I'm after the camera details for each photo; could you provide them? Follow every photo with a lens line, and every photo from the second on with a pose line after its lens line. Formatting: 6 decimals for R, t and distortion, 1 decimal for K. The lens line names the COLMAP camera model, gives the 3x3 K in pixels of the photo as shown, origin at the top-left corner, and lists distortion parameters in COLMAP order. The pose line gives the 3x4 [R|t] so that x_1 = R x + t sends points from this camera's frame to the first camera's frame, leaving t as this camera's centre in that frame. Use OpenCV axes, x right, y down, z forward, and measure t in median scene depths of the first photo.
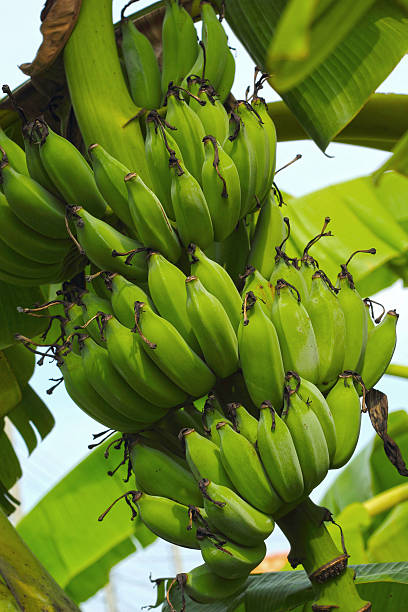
lens RADIAL K [[1494.9, 0, 204.0], [0, 1494.9, 306.0], [0, 0, 1]] dist [-0.086966, -0.155957]
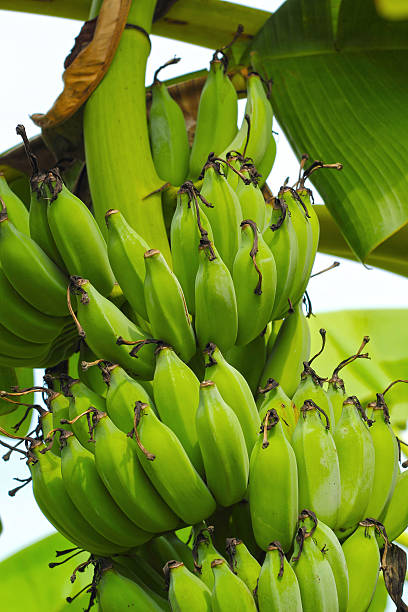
lens RADIAL K [[1494.9, 0, 204.0], [0, 1494.9, 306.0], [0, 0, 1]] dist [-0.086966, -0.155957]
pose [[0.988772, 0.145332, 0.034759, -0.043756], [-0.141966, 0.986213, -0.085028, 0.009908], [-0.046637, 0.079138, 0.995772, 0.156079]]
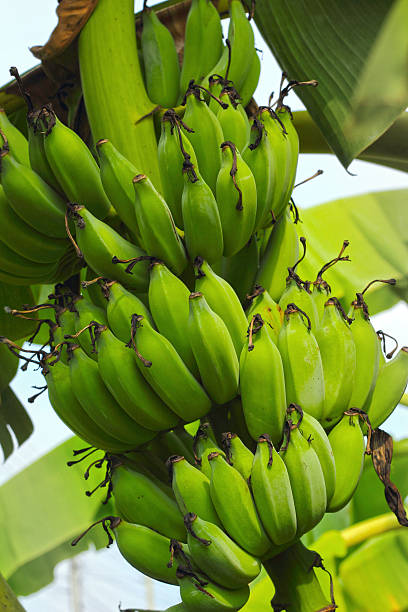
lens RADIAL K [[1494.9, 0, 204.0], [0, 1494.9, 306.0], [0, 0, 1]] dist [-0.086966, -0.155957]
pose [[0.995918, 0.089857, 0.008503, -0.010166], [-0.089860, 0.995954, -0.000016, -0.011367], [-0.008470, -0.000749, 0.999964, 0.074966]]
